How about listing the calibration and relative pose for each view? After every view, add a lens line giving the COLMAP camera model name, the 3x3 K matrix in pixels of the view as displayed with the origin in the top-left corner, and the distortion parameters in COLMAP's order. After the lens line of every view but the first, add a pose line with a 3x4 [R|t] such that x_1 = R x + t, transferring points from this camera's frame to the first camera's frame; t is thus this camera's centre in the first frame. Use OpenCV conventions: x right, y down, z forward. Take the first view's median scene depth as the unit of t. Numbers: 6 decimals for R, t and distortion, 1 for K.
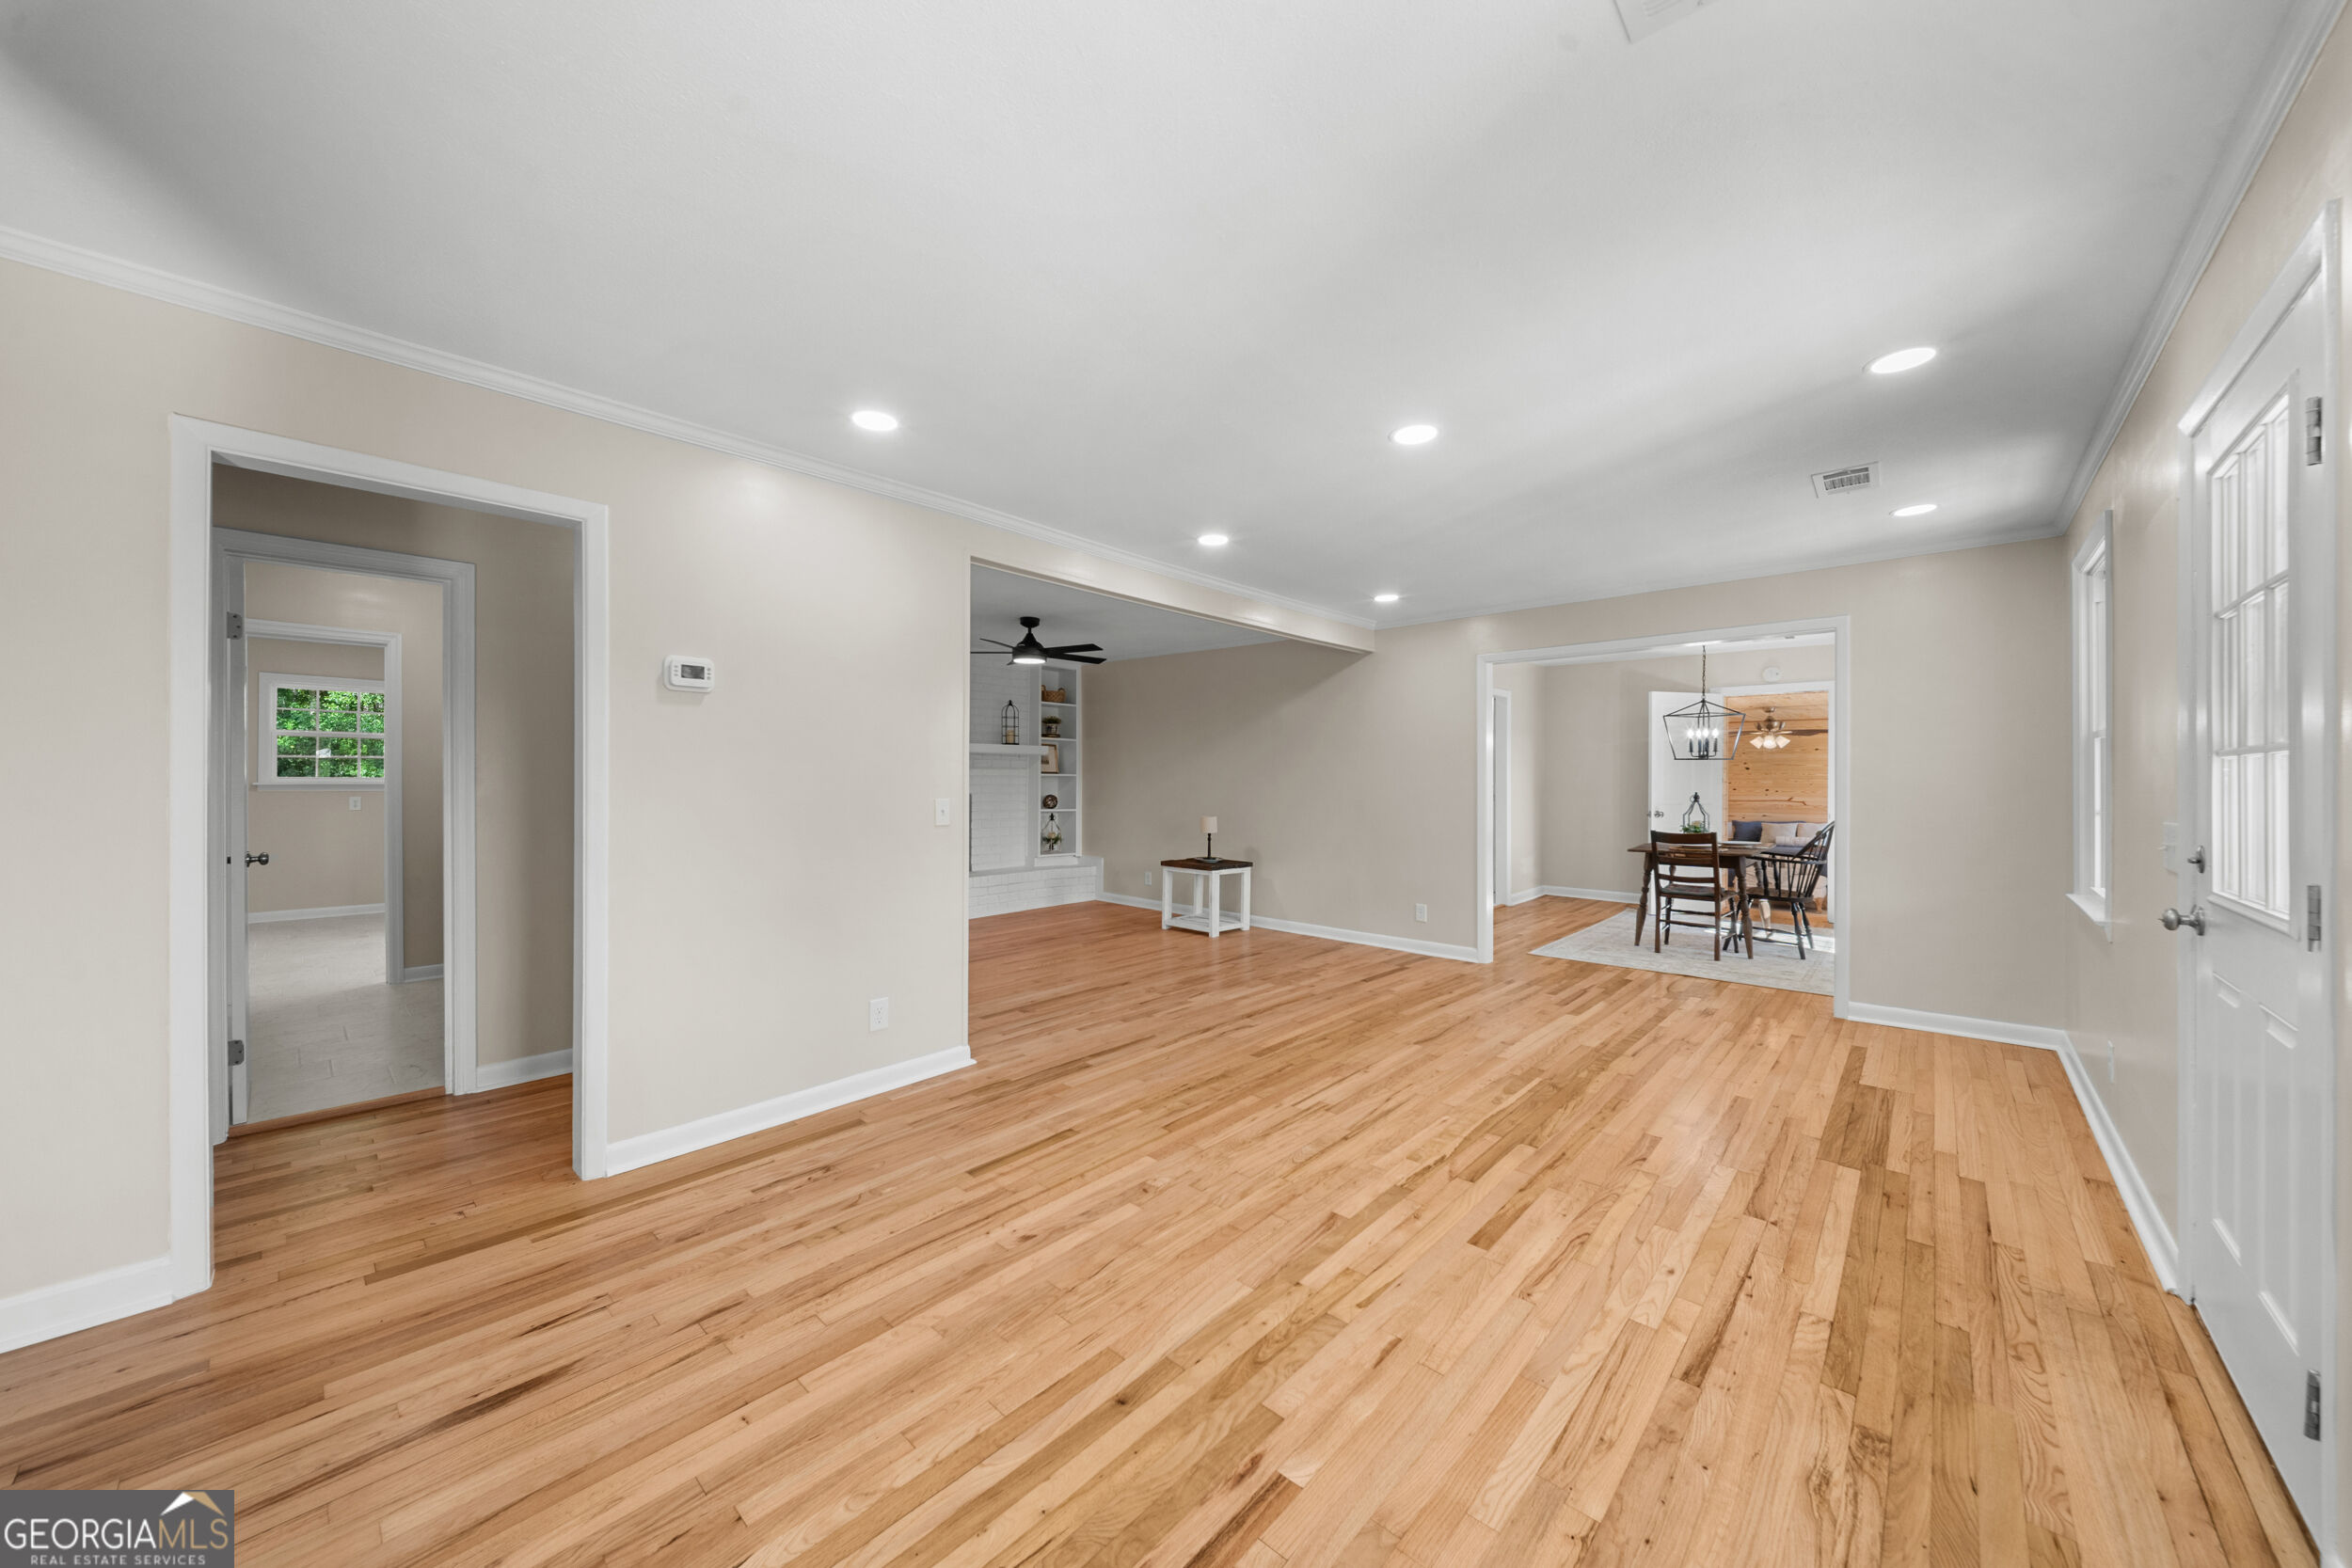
lens RADIAL K [[829.8, 0, 1160.2], [0, 829.8, 776.3], [0, 0, 1]] dist [0.004969, -0.000572]
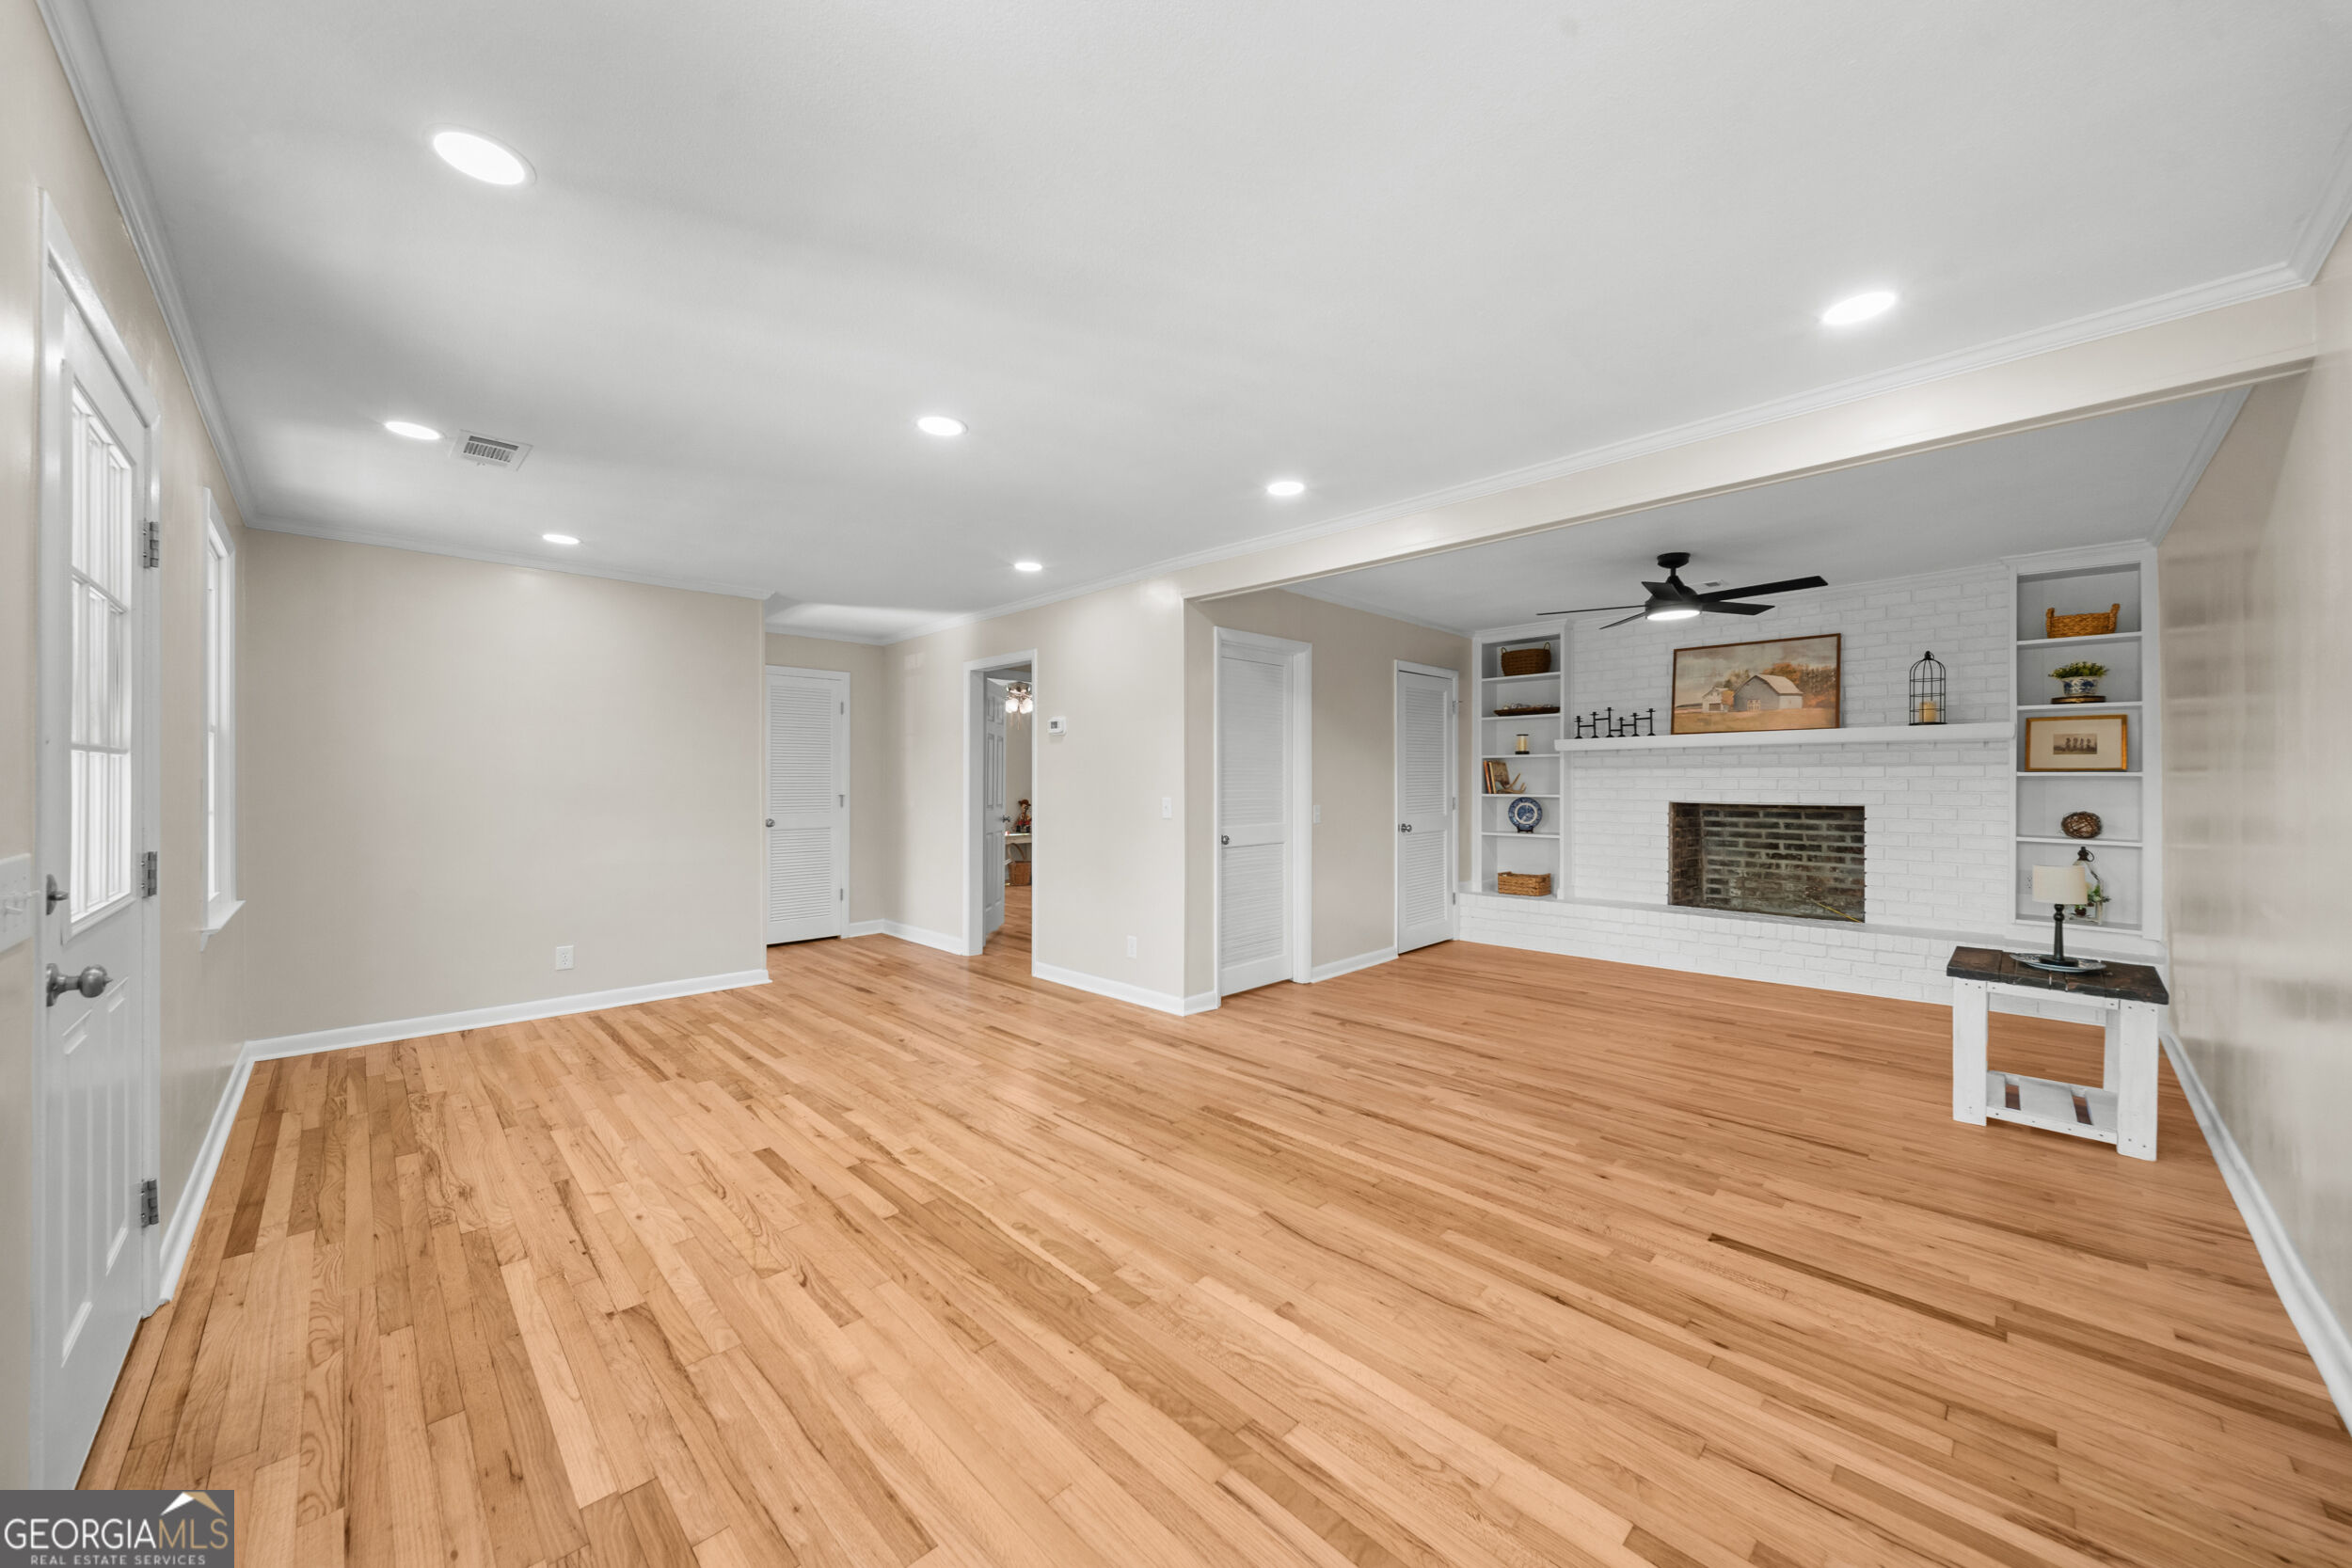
lens RADIAL K [[829.8, 0, 1157.2], [0, 829.8, 784.1], [0, 0, 1]] dist [0.004969, -0.000572]
pose [[-0.045958, 0.001073, -0.998943, 1.122499], [0.001711, 0.999998, 0.000996, 0.005803], [0.998942, -0.001664, -0.045960, 1.153675]]
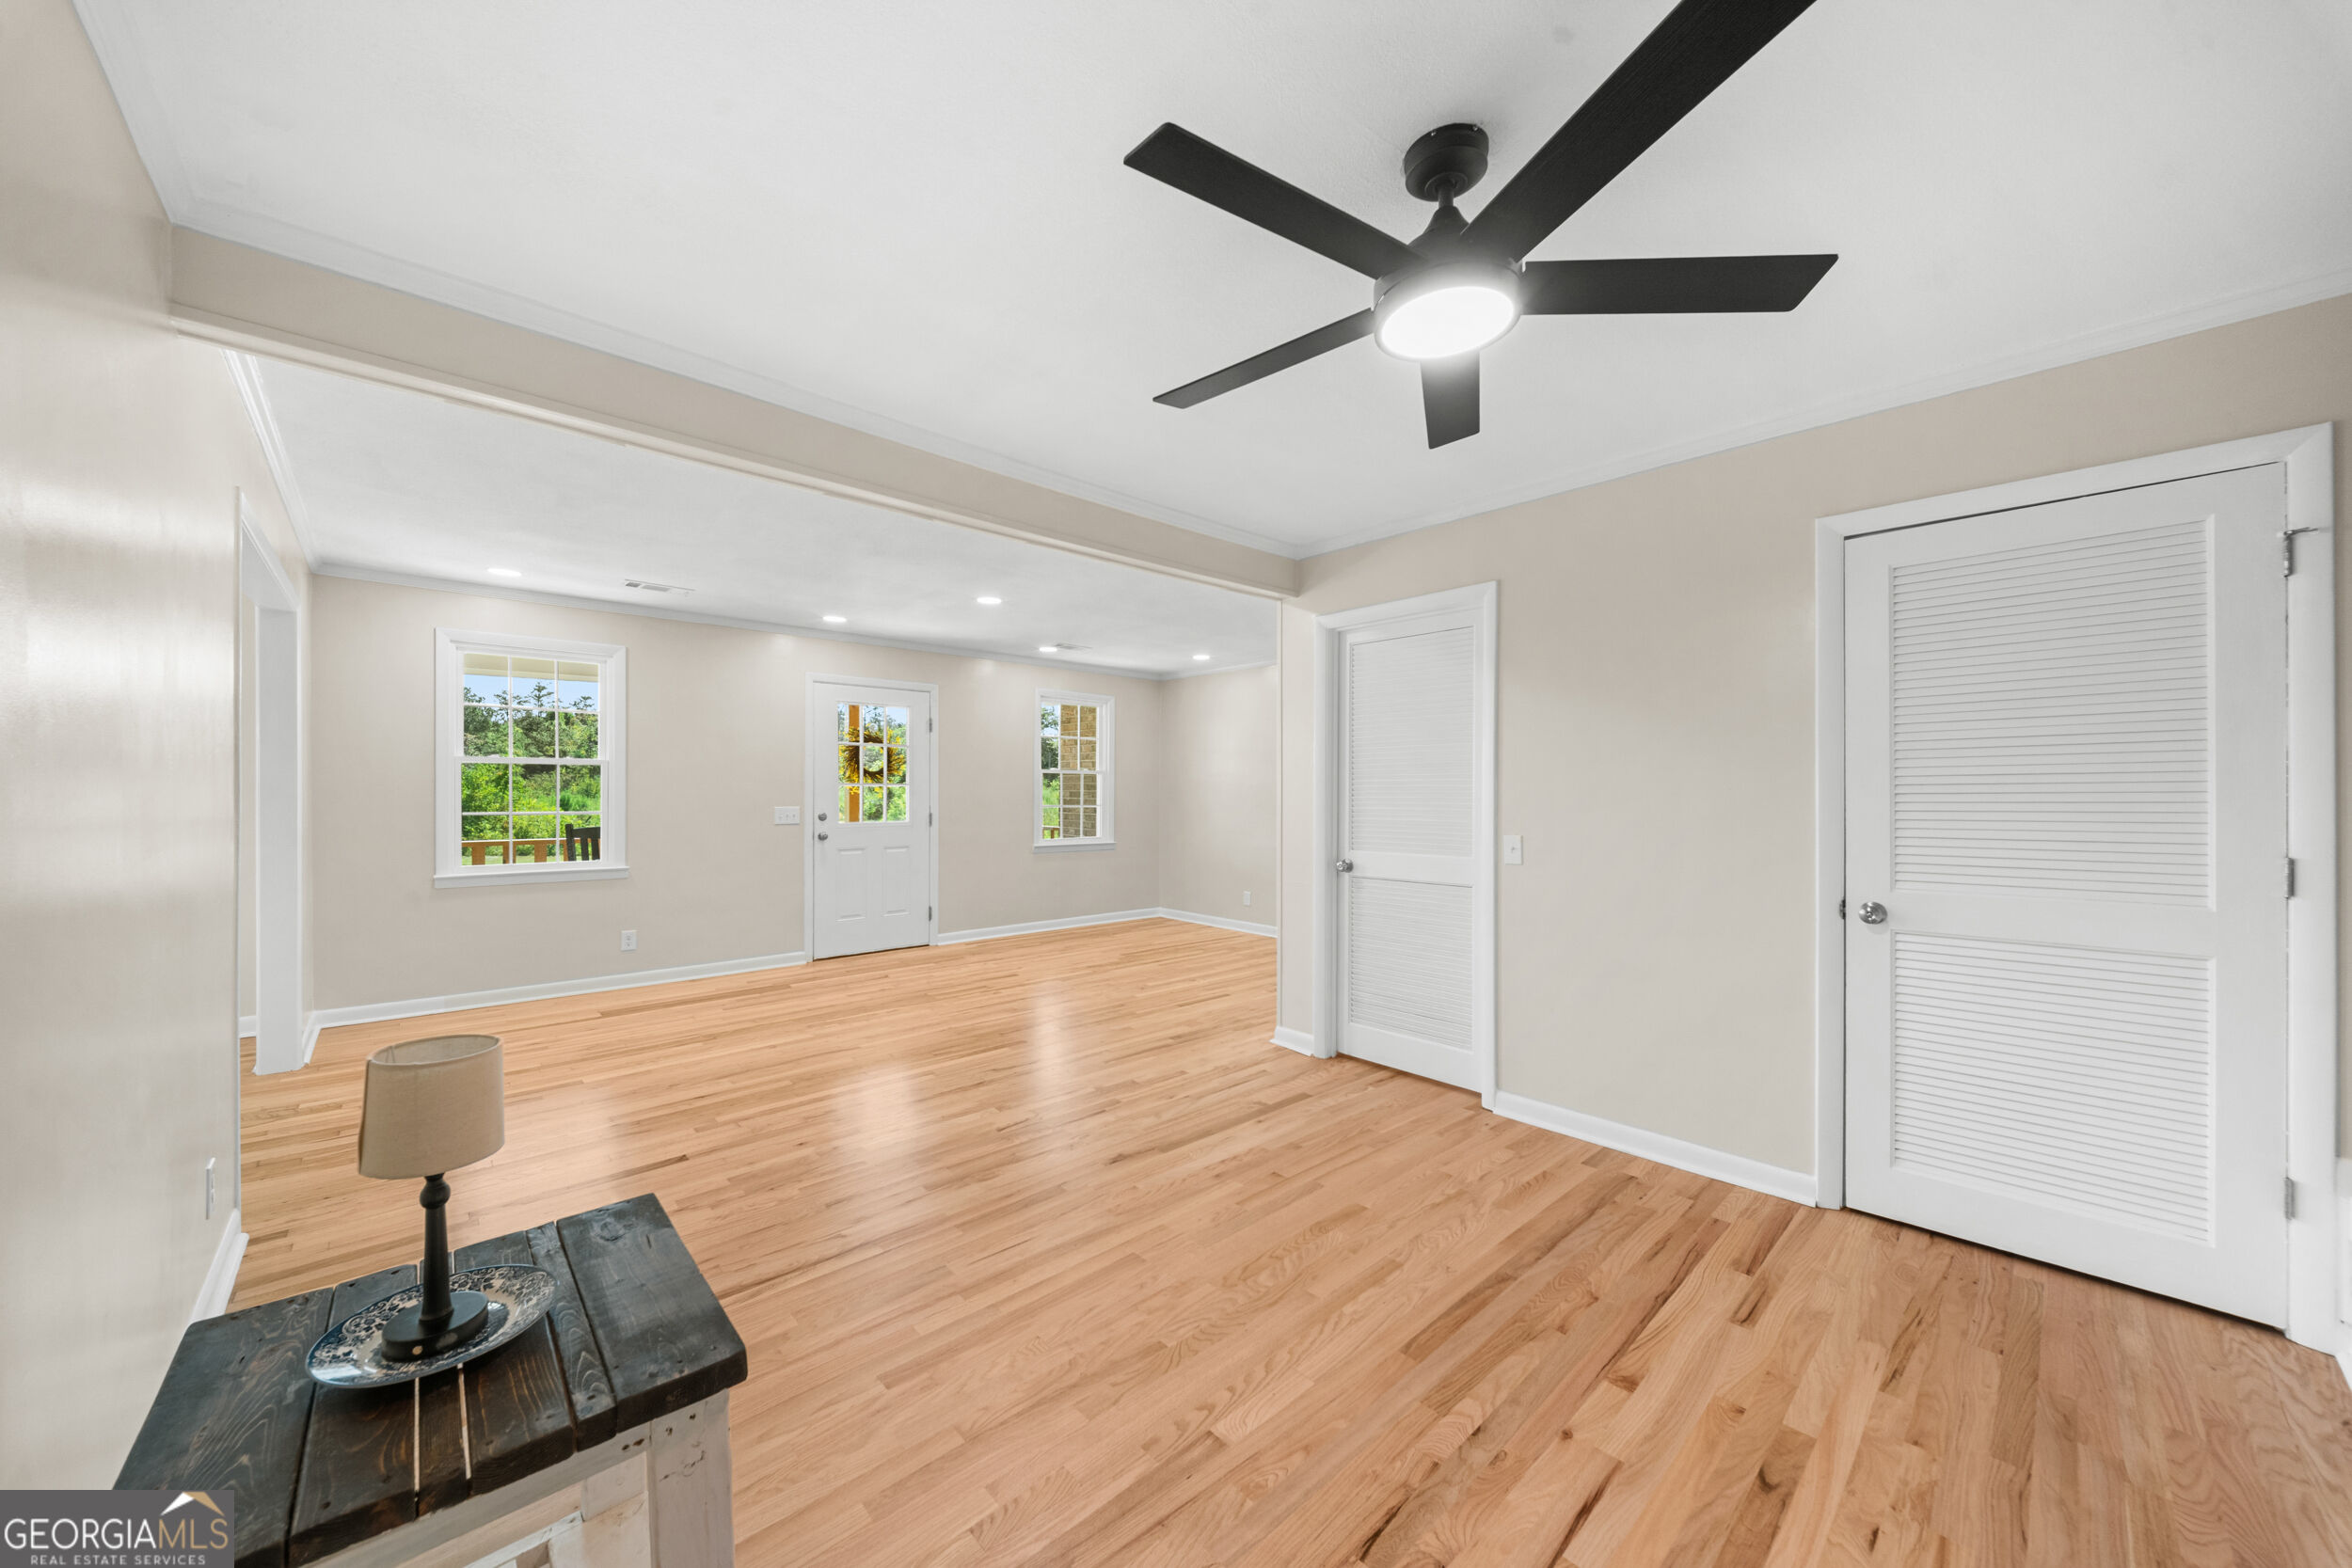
lens RADIAL K [[829.8, 0, 1174.0], [0, 829.8, 789.9], [0, 0, 1]] dist [0.004969, -0.000572]
pose [[-0.998237, -0.007493, 0.058884, -0.175242], [-0.007728, 0.999963, -0.003770, 0.000994], [-0.058854, -0.004218, -0.998258, 2.448051]]
